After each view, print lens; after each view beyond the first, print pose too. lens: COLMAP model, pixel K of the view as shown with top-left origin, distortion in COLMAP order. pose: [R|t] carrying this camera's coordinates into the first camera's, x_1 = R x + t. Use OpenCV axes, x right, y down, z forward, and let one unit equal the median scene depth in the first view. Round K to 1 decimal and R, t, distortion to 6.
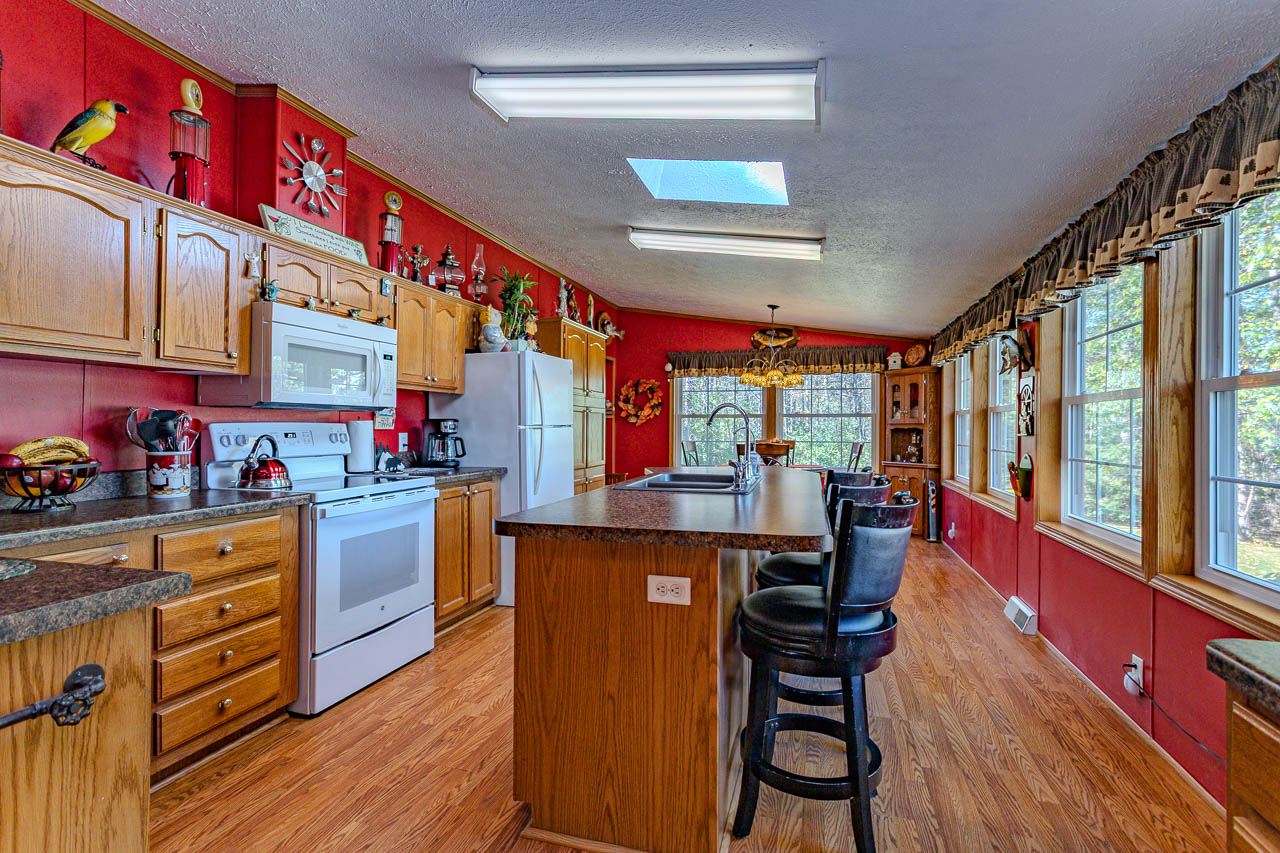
lens RADIAL K [[607.3, 0, 634.5], [0, 607.3, 426.8], [0, 0, 1]] dist [-0.002221, 0.004014]
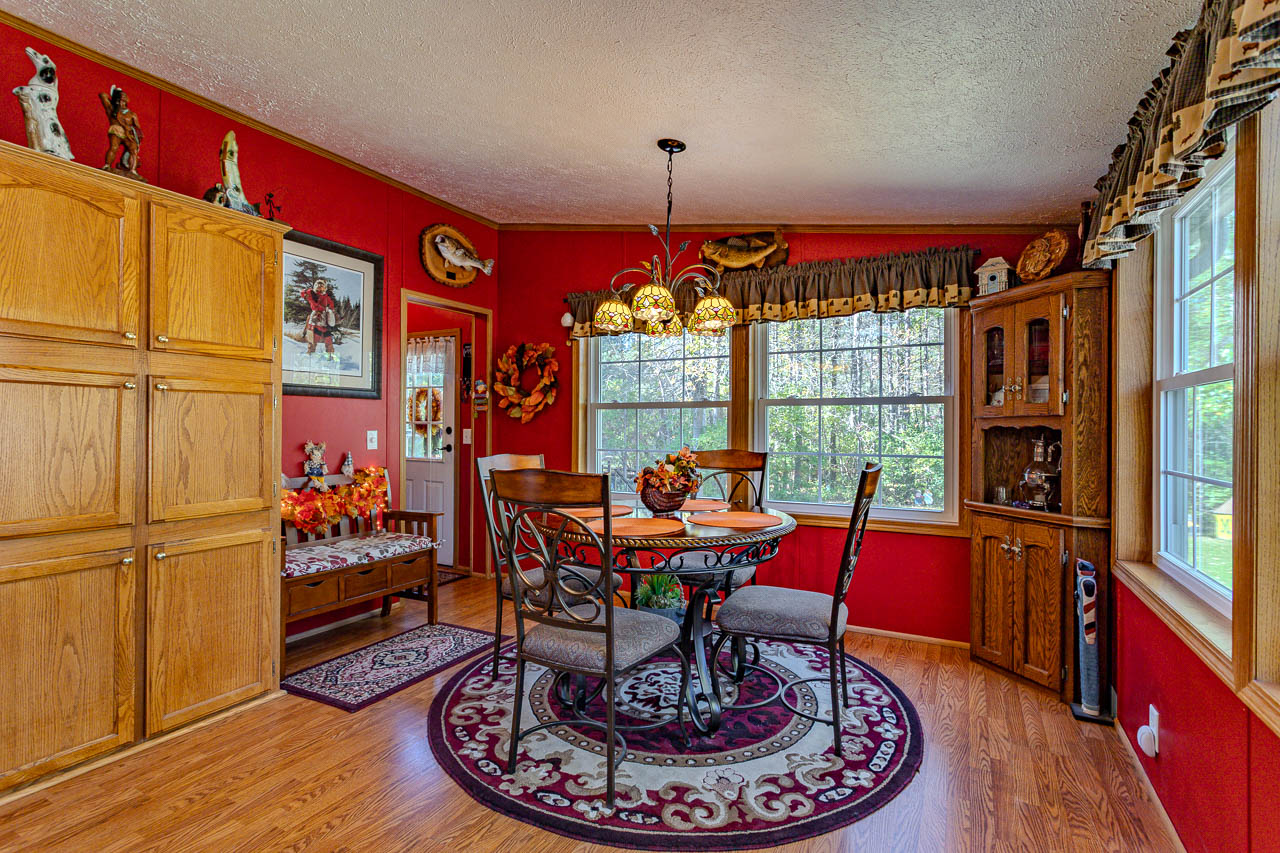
lens RADIAL K [[607.3, 0, 633.2], [0, 607.3, 424.7], [0, 0, 1]] dist [-0.002221, 0.004014]
pose [[0.980437, -0.001053, -0.196830, 0.264448], [0.000623, 0.999997, -0.002248, 0.001463], [0.196831, 0.002081, 0.980435, 0.525262]]
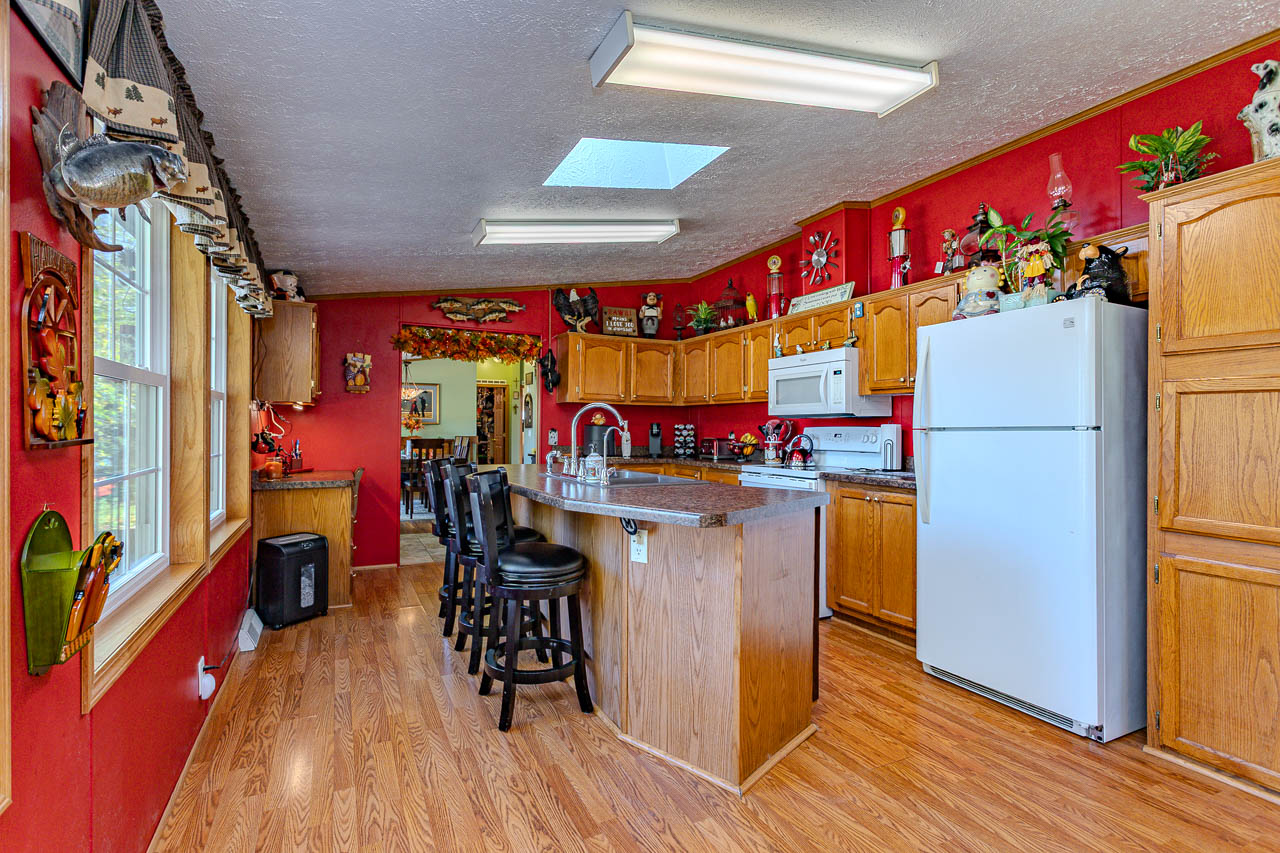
lens RADIAL K [[607.3, 0, 629.7], [0, 607.3, 424.5], [0, 0, 1]] dist [-0.002221, 0.004014]
pose [[-0.730592, -0.010522, -0.682733, 0.358941], [-0.007444, 0.999945, -0.007444, 0.001388], [0.682774, -0.000357, -0.730630, 0.786536]]
